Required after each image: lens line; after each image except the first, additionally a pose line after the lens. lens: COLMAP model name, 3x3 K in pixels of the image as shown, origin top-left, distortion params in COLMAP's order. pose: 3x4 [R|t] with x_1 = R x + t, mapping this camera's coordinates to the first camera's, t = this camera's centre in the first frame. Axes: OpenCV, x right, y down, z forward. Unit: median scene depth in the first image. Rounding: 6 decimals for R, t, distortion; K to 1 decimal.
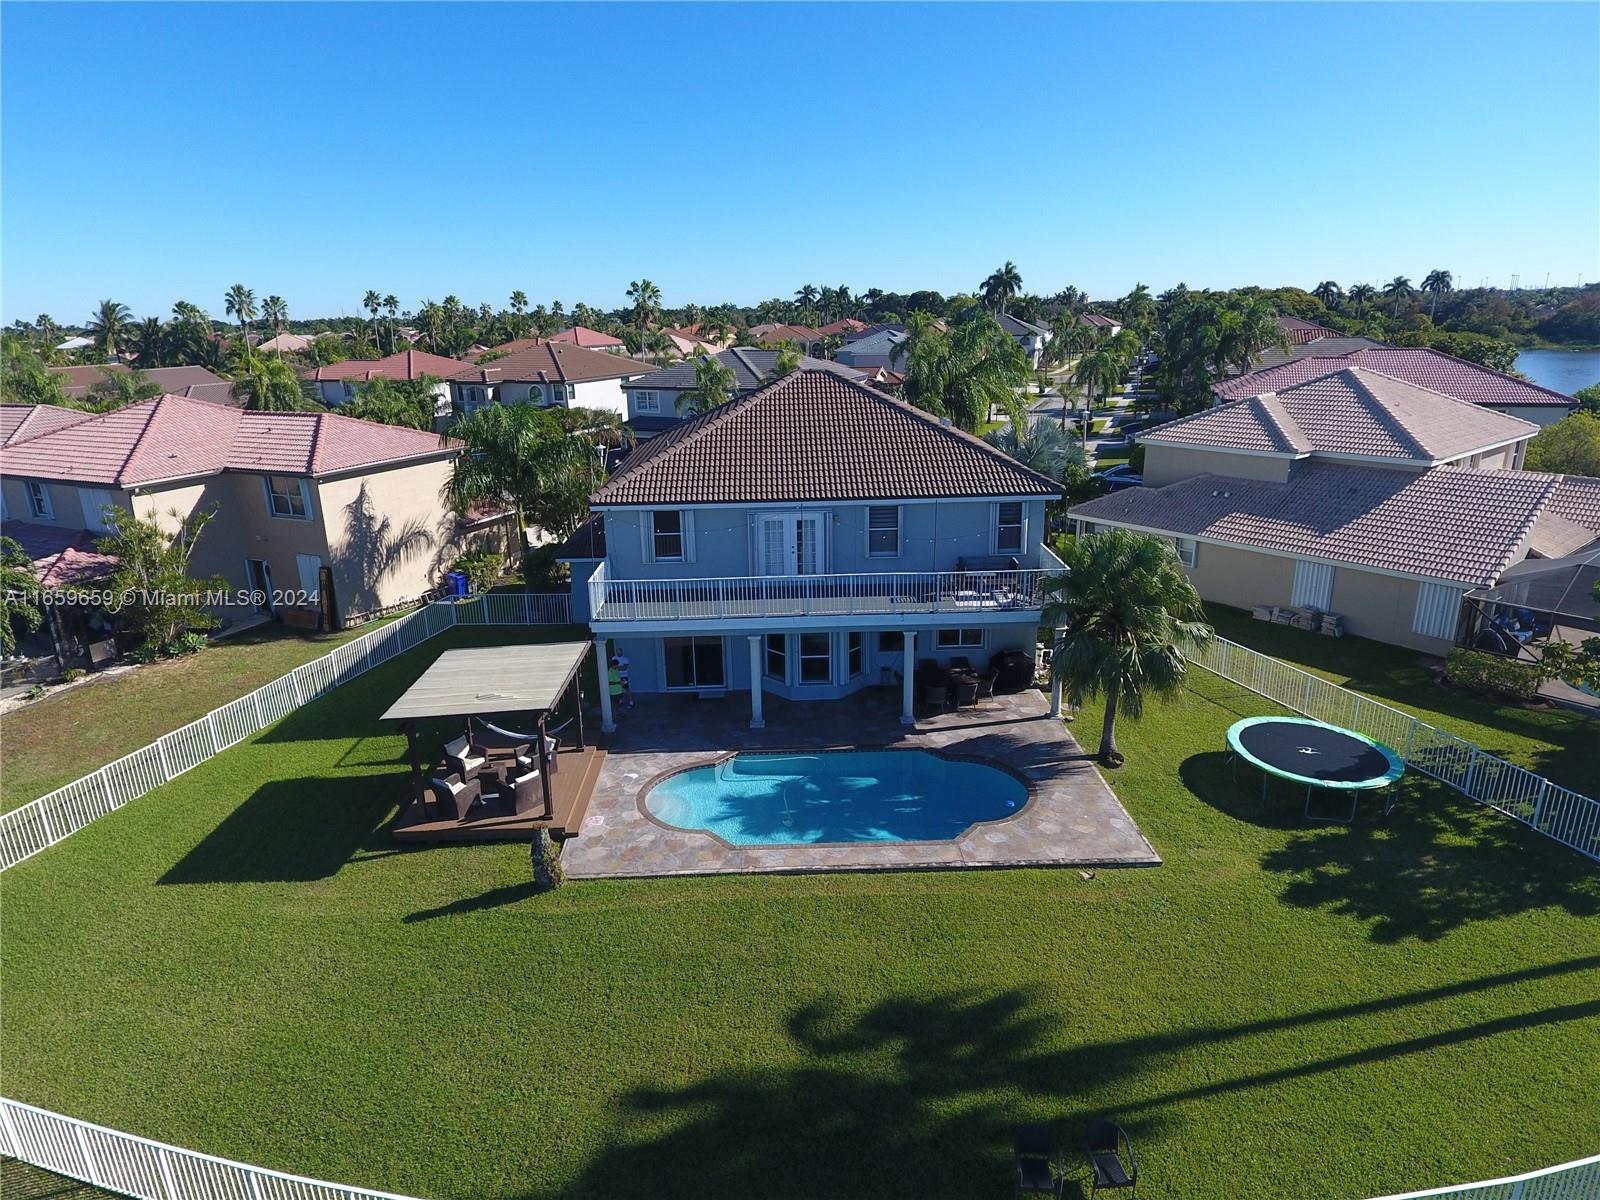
lens RADIAL K [[931.3, 0, 800.0], [0, 931.3, 600.0], [0, 0, 1]] dist [0.003005, 0.000369]
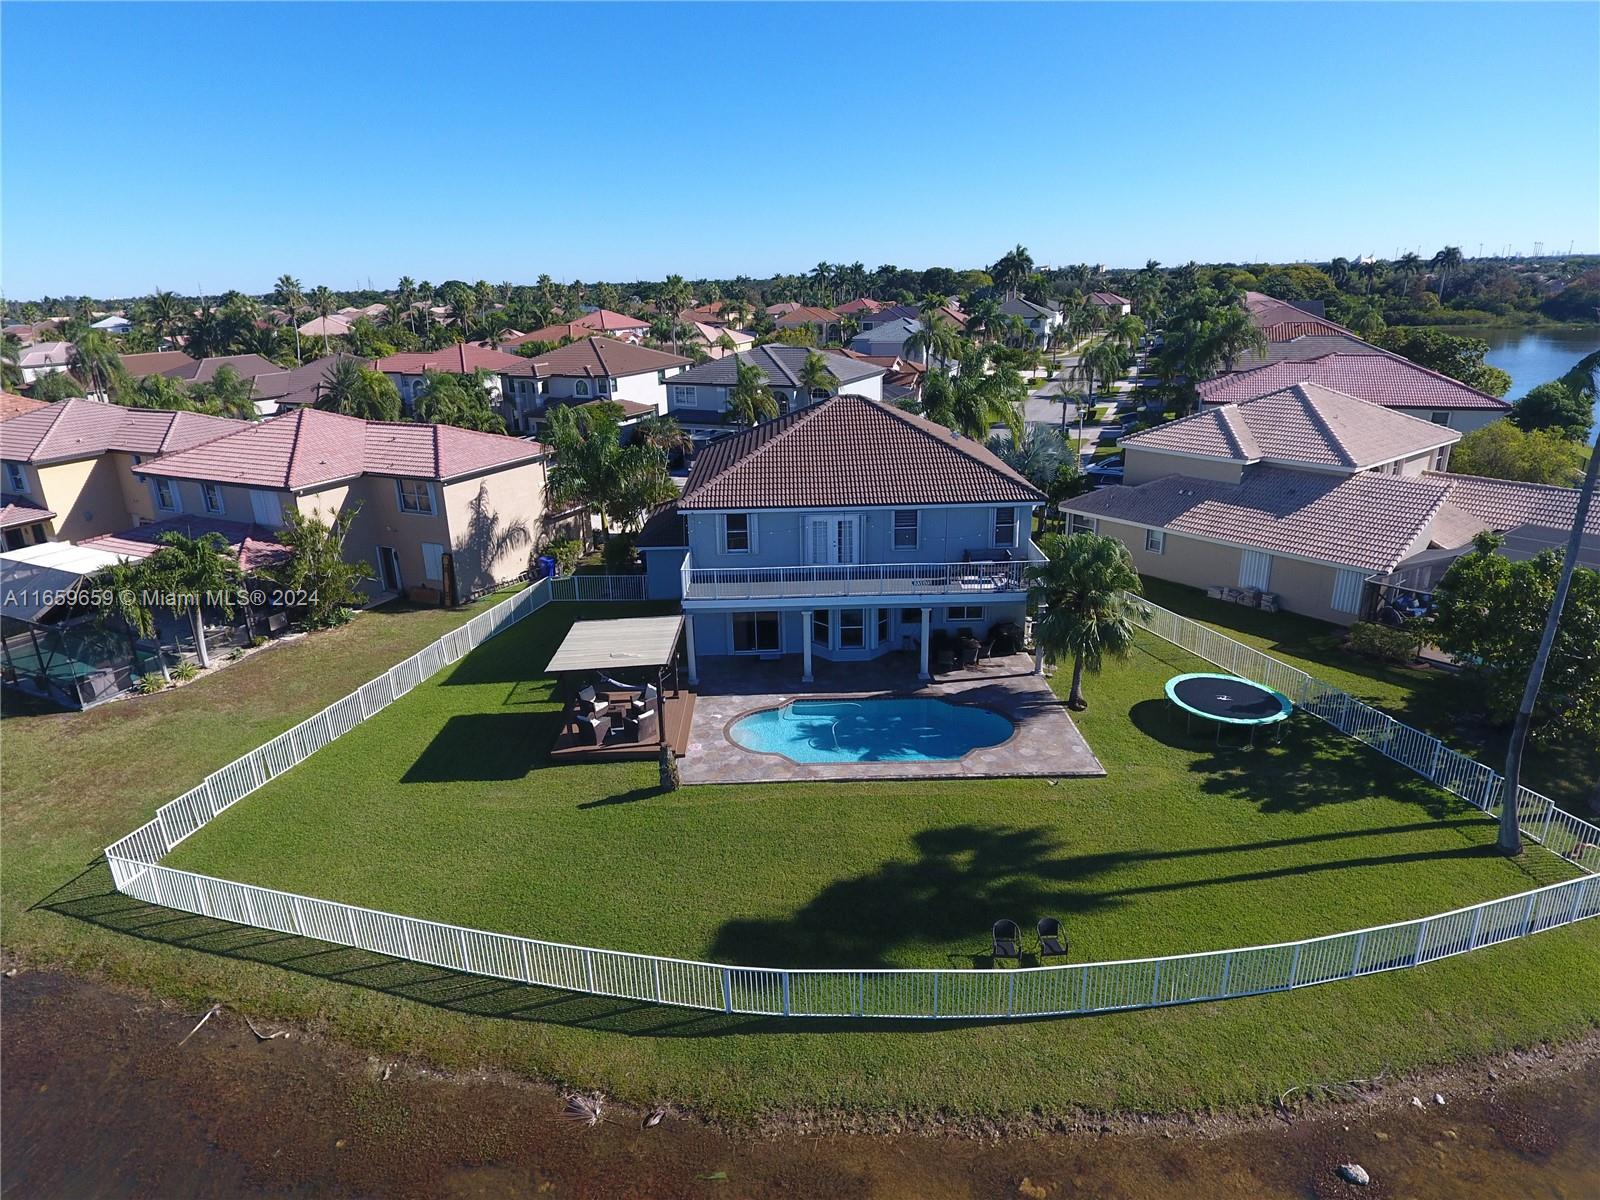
lens RADIAL K [[931.3, 0, 800.0], [0, 931.3, 600.0], [0, 0, 1]] dist [0.003005, 0.000369]
pose [[0.999924, 0.001639, -0.012249, -0.033237], [-0.001264, 0.999530, 0.030629, -0.013446], [0.012293, -0.030611, 0.999456, -0.237155]]
